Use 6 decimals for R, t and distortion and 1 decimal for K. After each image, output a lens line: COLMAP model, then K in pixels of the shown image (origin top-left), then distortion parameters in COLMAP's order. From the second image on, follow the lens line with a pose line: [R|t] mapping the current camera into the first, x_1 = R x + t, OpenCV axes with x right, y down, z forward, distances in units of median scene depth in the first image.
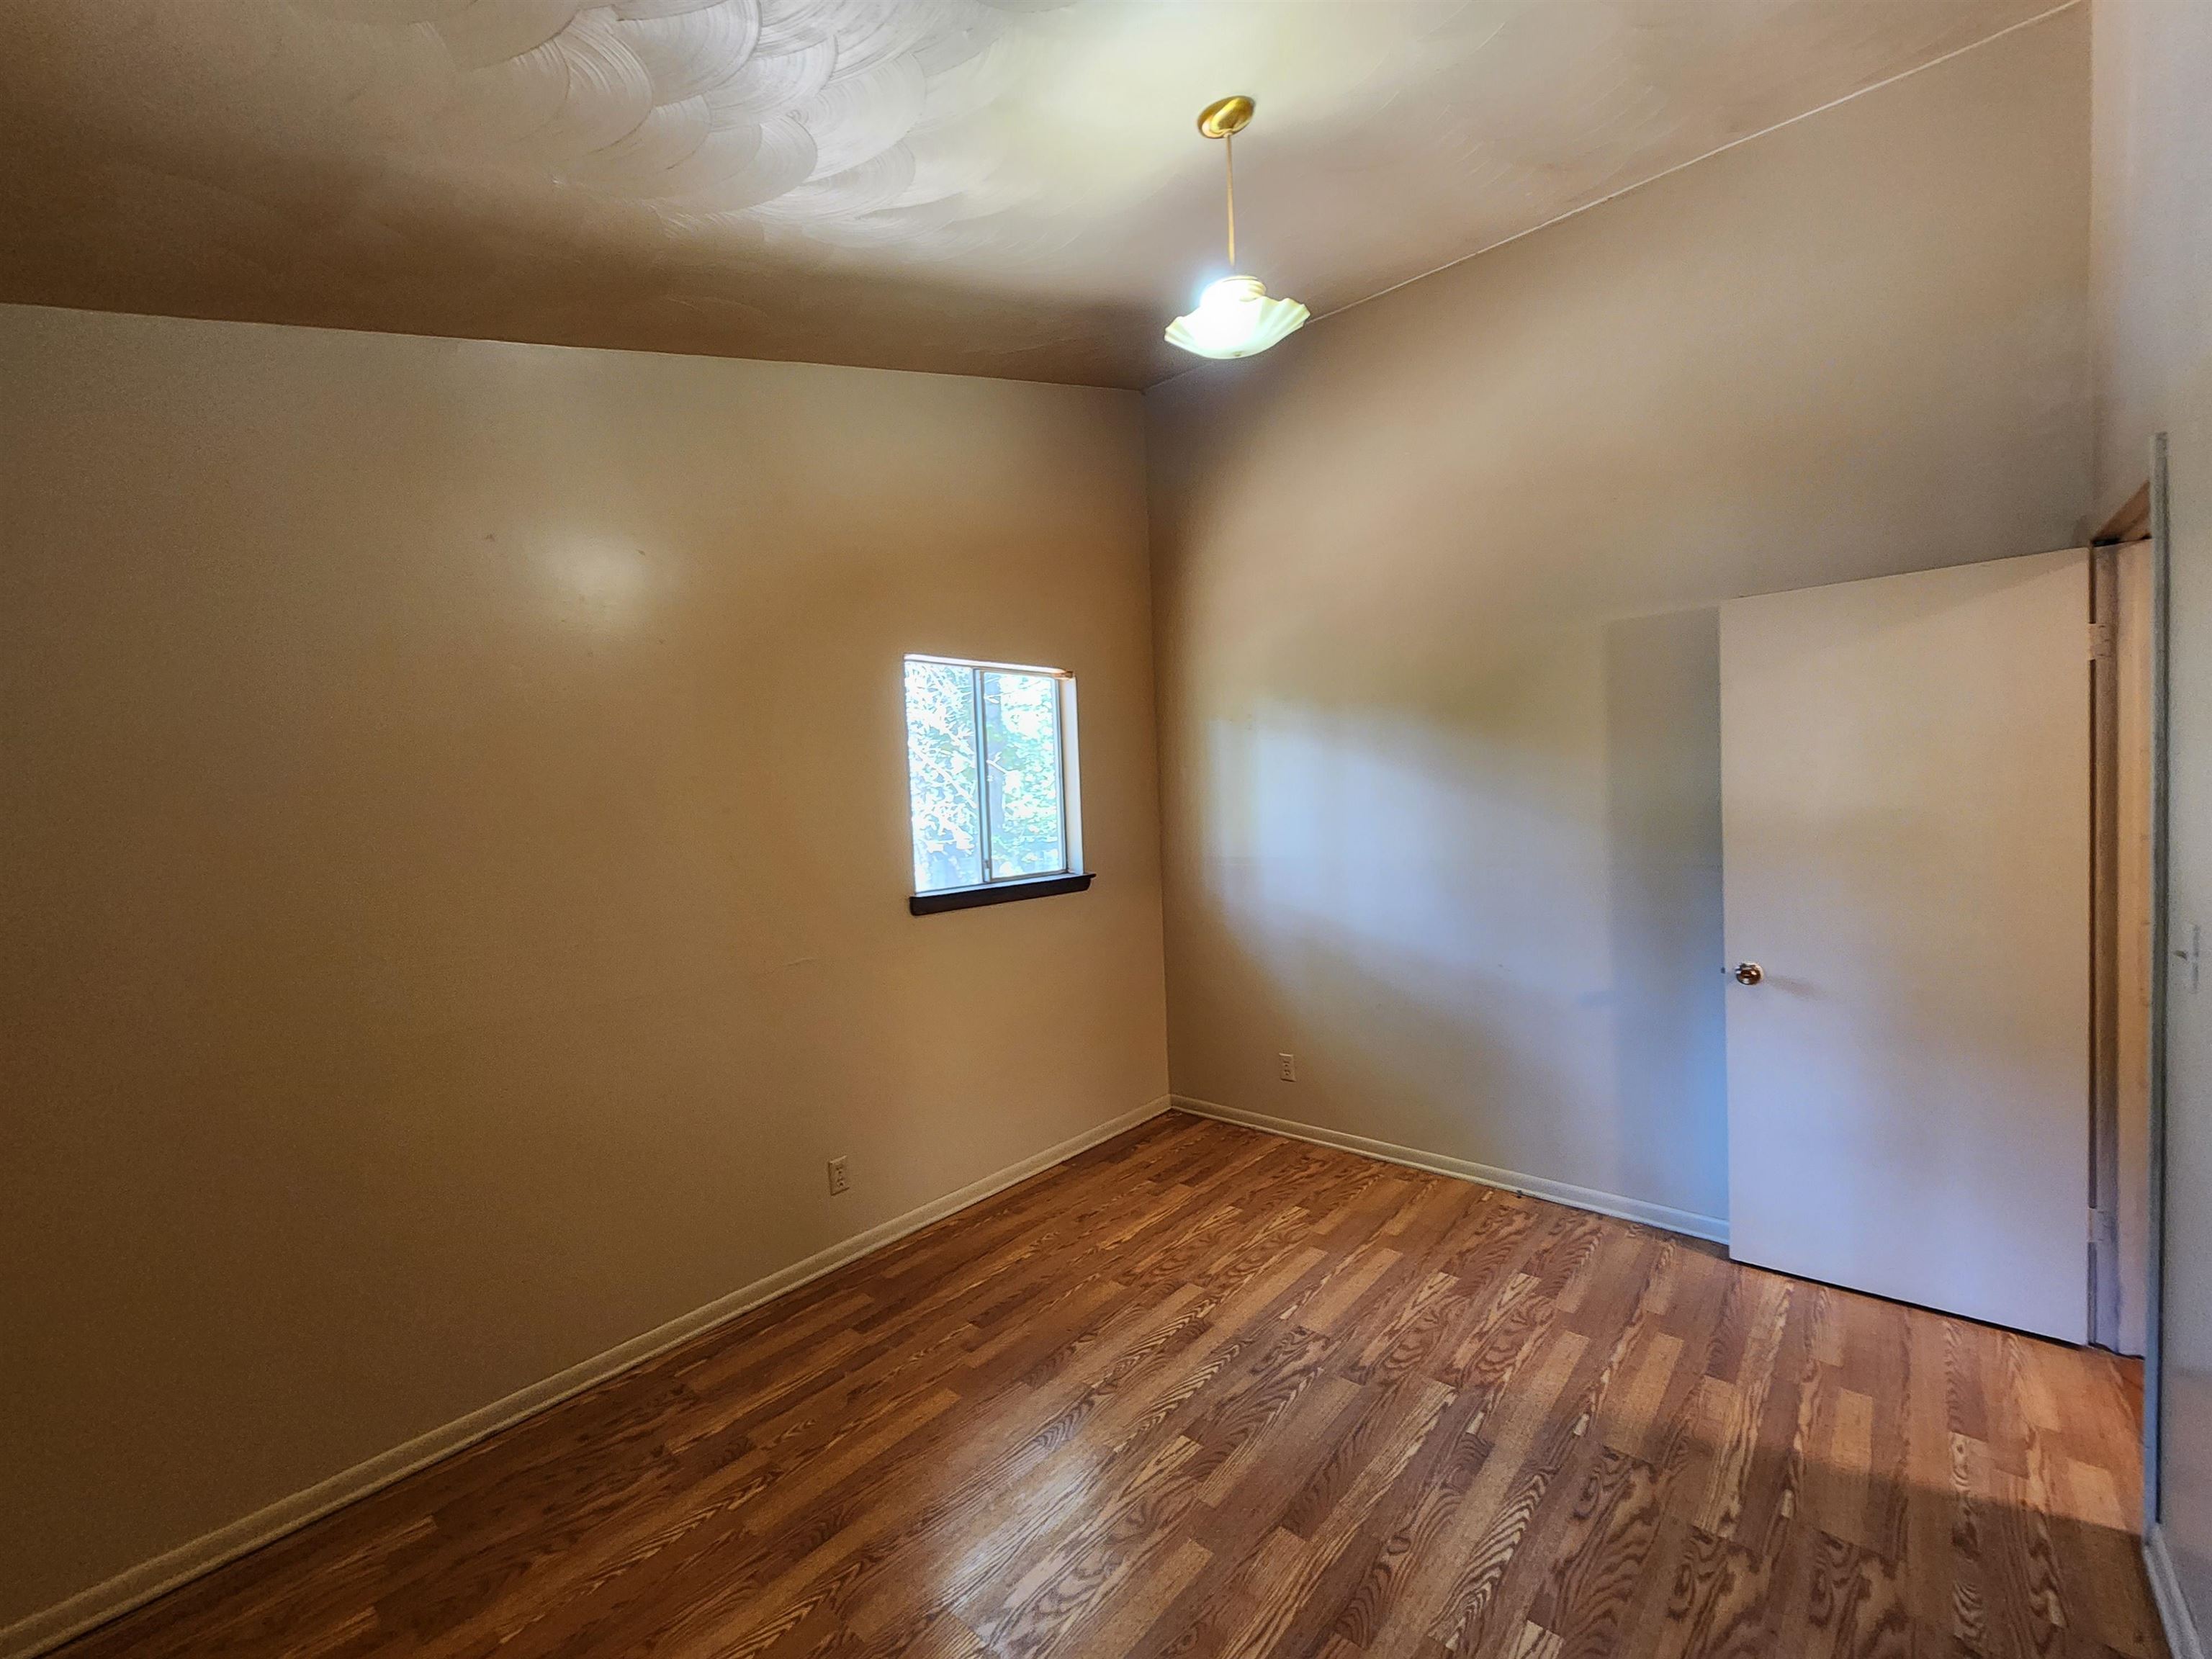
lens RADIAL K [[918.4, 0, 1106.0], [0, 918.4, 829.5], [0, 0, 1]] dist [0.018310, -0.006110]
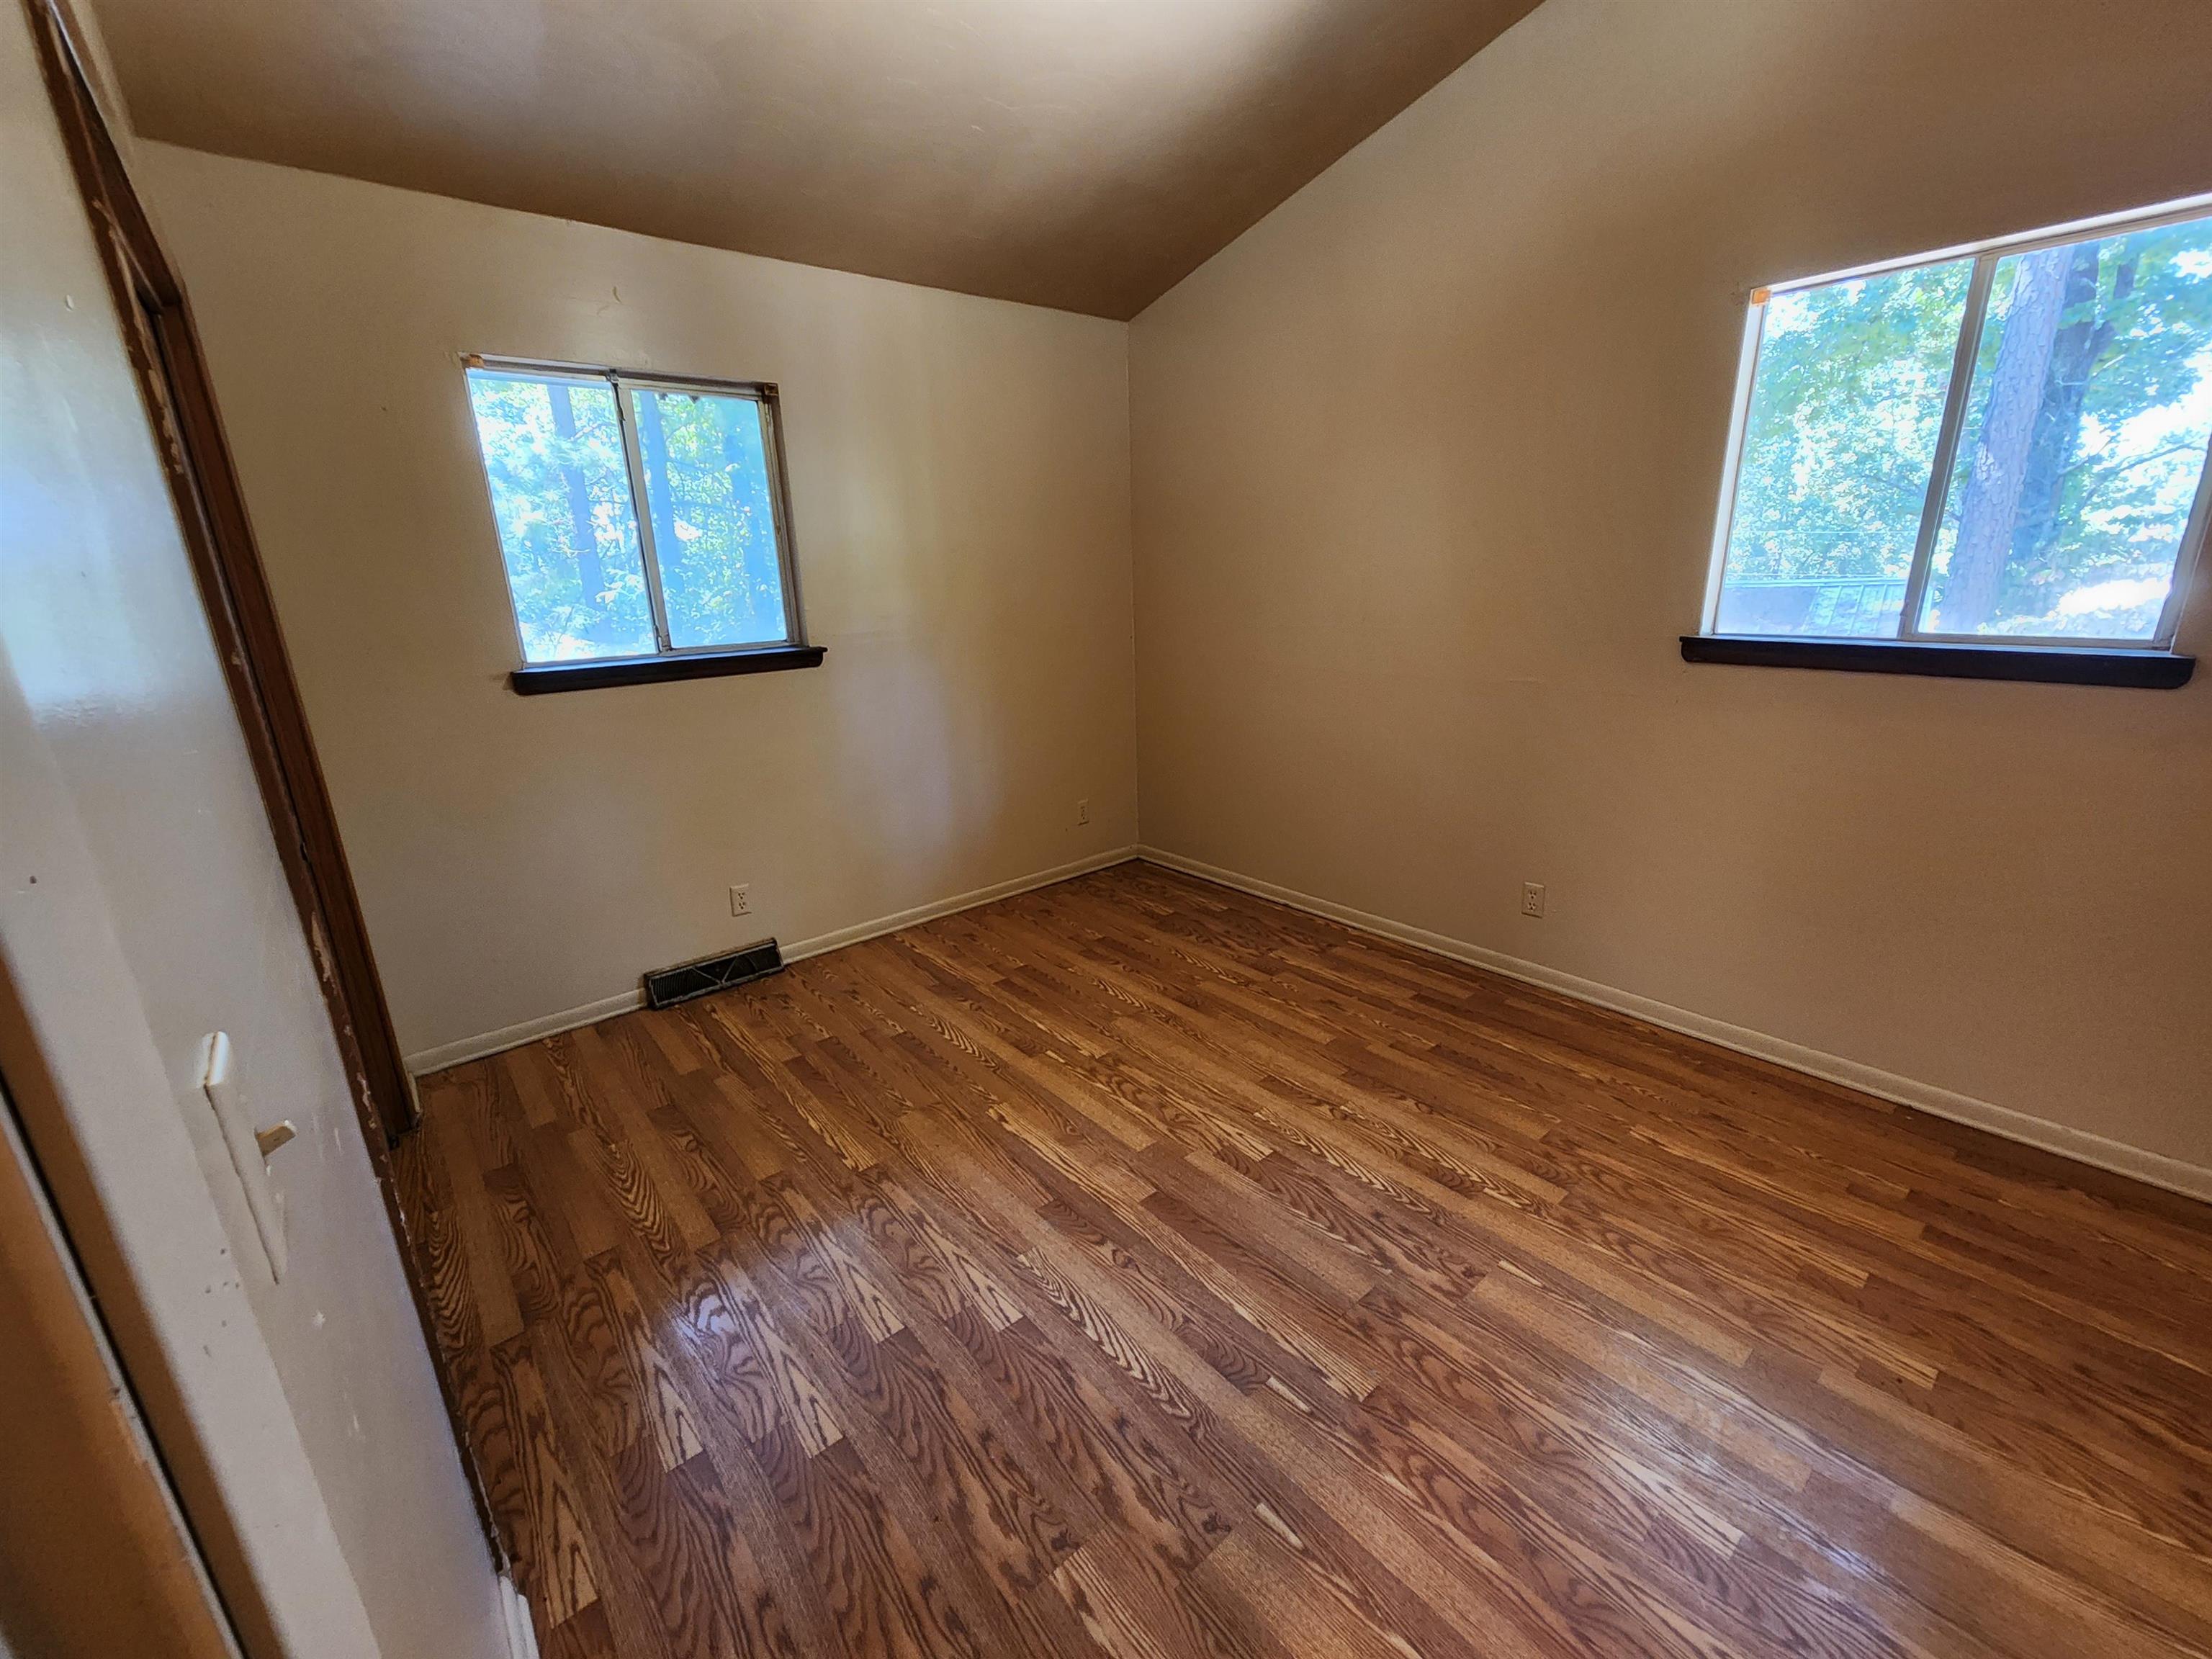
lens RADIAL K [[918.4, 0, 1106.0], [0, 918.4, 829.5], [0, 0, 1]] dist [0.018310, -0.006110]
pose [[-0.152285, 0.321569, -0.934560, 0.875169], [0.002281, 0.945701, 0.325030, -0.036777], [0.988334, 0.047365, -0.144750, 0.840516]]
